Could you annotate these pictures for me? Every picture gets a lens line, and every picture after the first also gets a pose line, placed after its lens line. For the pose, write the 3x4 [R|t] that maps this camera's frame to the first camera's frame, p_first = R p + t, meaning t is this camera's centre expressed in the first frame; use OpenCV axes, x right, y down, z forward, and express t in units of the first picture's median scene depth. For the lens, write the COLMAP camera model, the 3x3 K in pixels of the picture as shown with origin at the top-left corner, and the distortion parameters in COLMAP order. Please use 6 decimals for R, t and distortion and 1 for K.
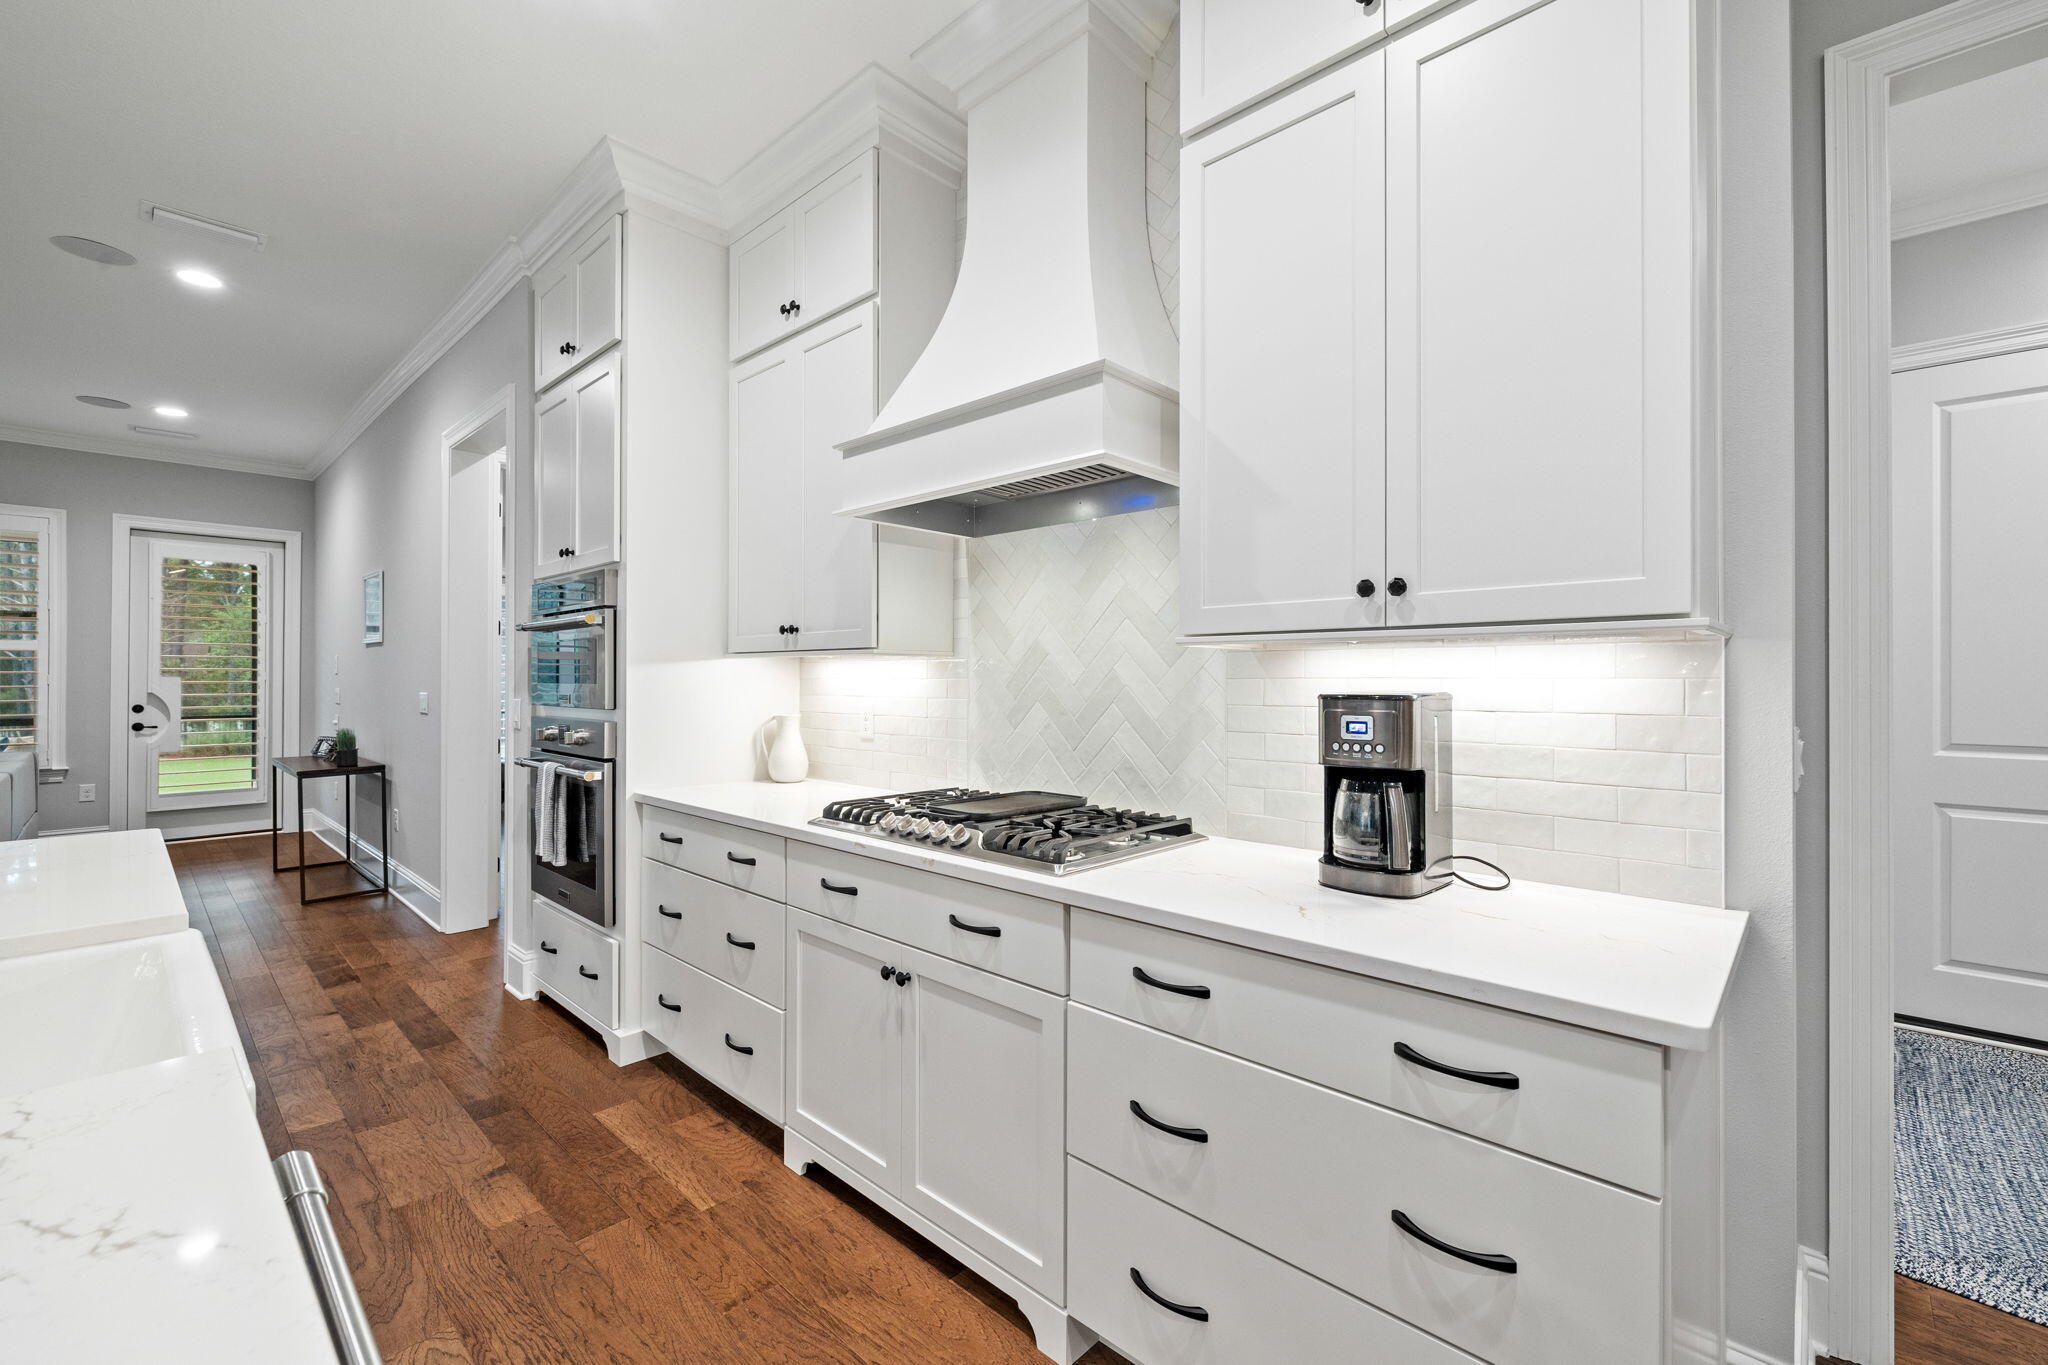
lens RADIAL K [[854.4, 0, 1027.3], [0, 854.4, 679.8], [0, 0, 1]] dist [0.000831, -0.000029]
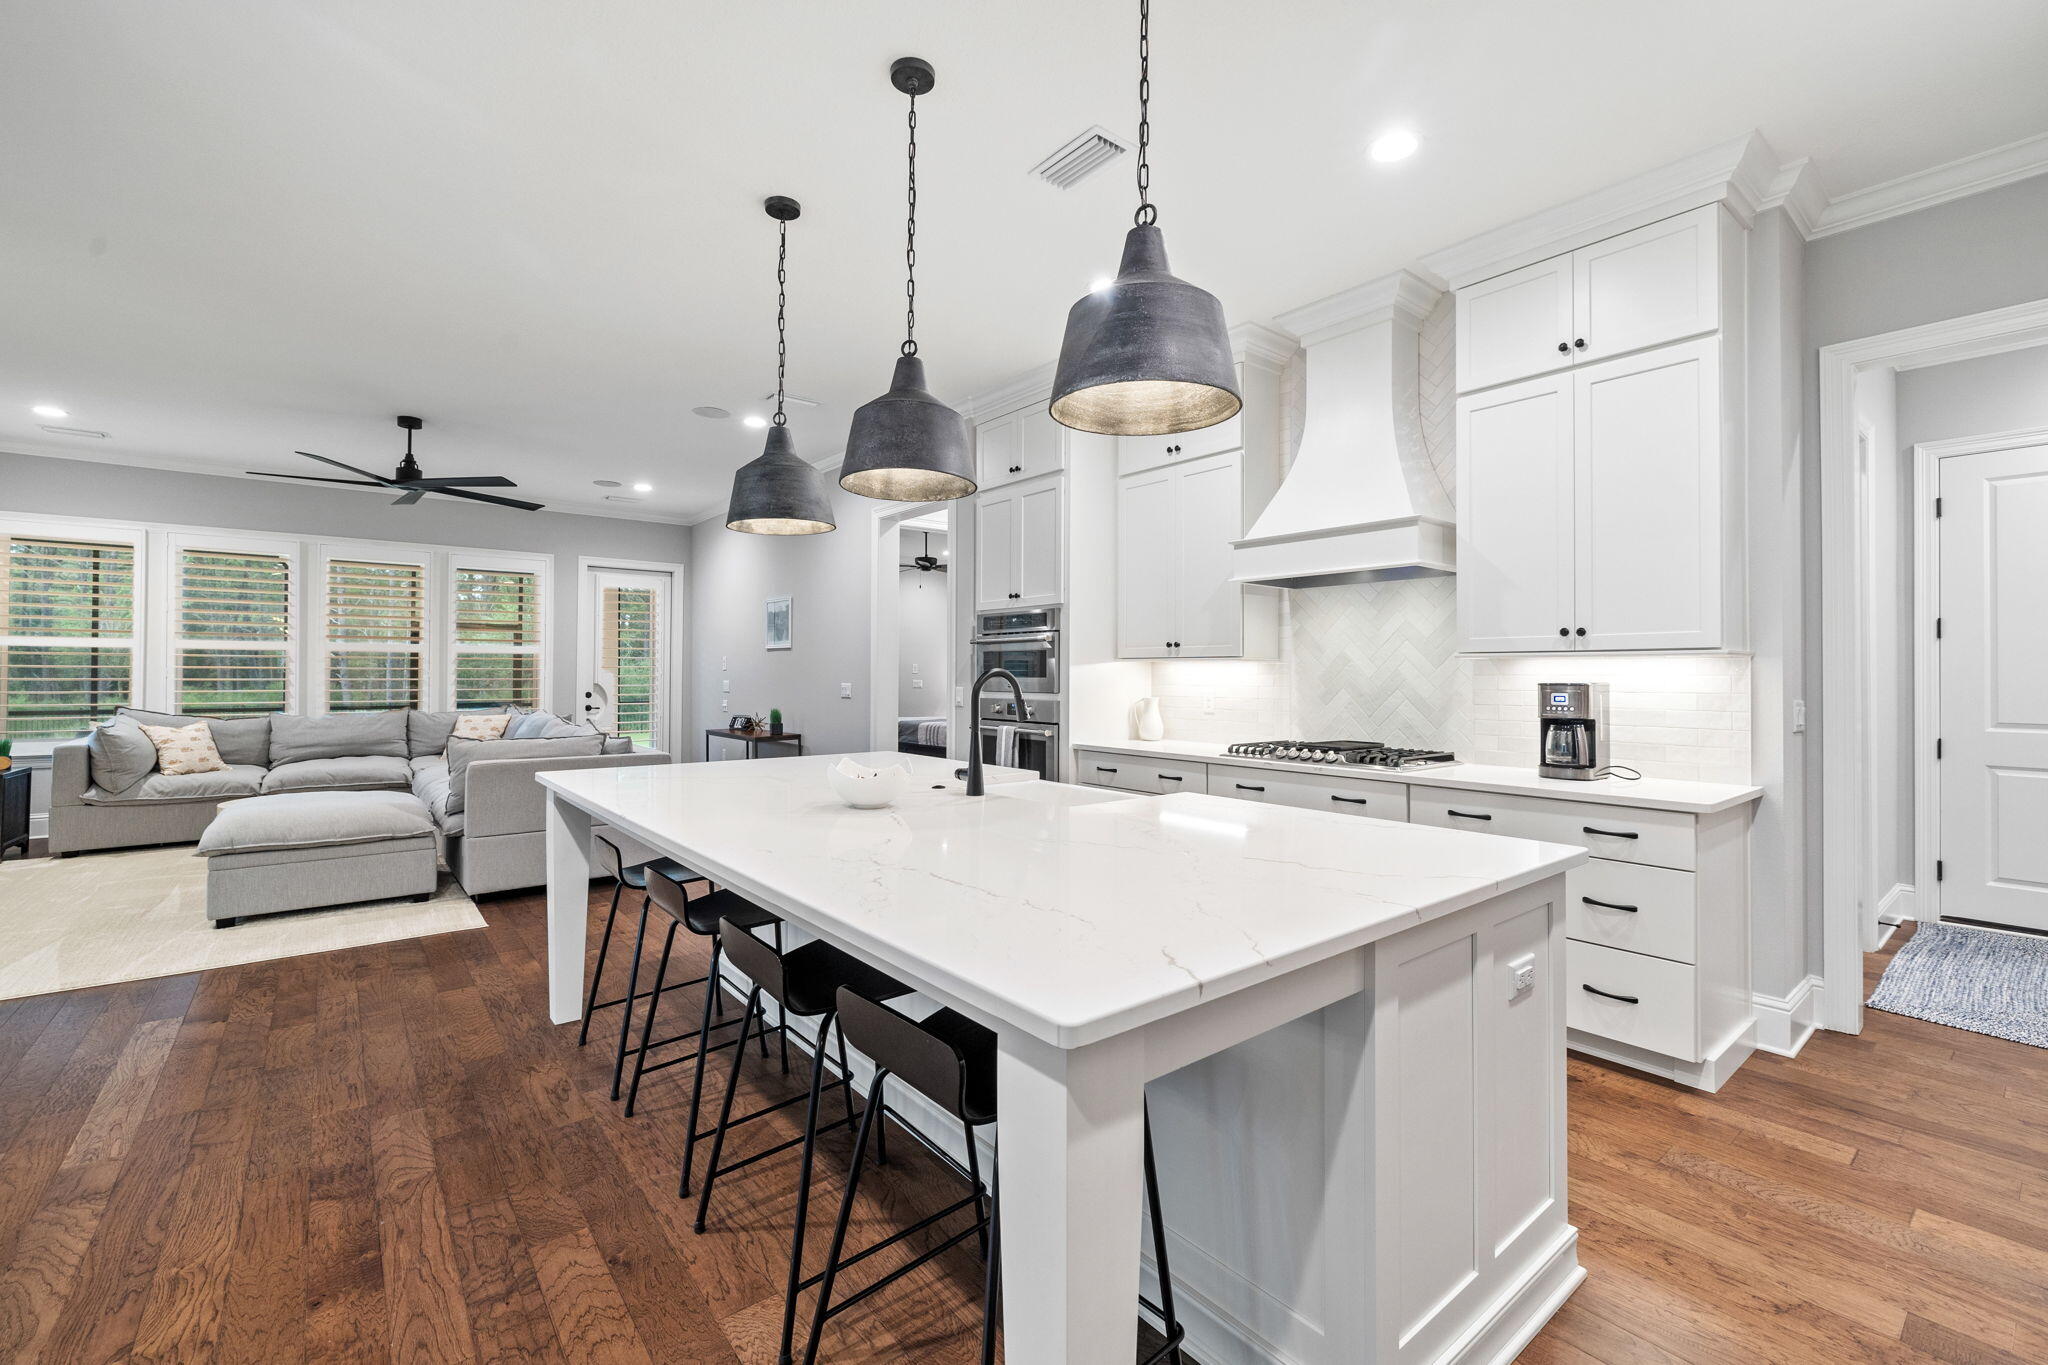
lens RADIAL K [[854.4, 0, 1026.9], [0, 854.4, 672.0], [0, 0, 1]] dist [0.000831, -0.000029]
pose [[0.990396, 0.001646, -0.138248, -0.489224], [-0.002185, 0.999991, -0.003745, 0.000841], [0.138240, 0.004011, 0.990391, -0.991998]]
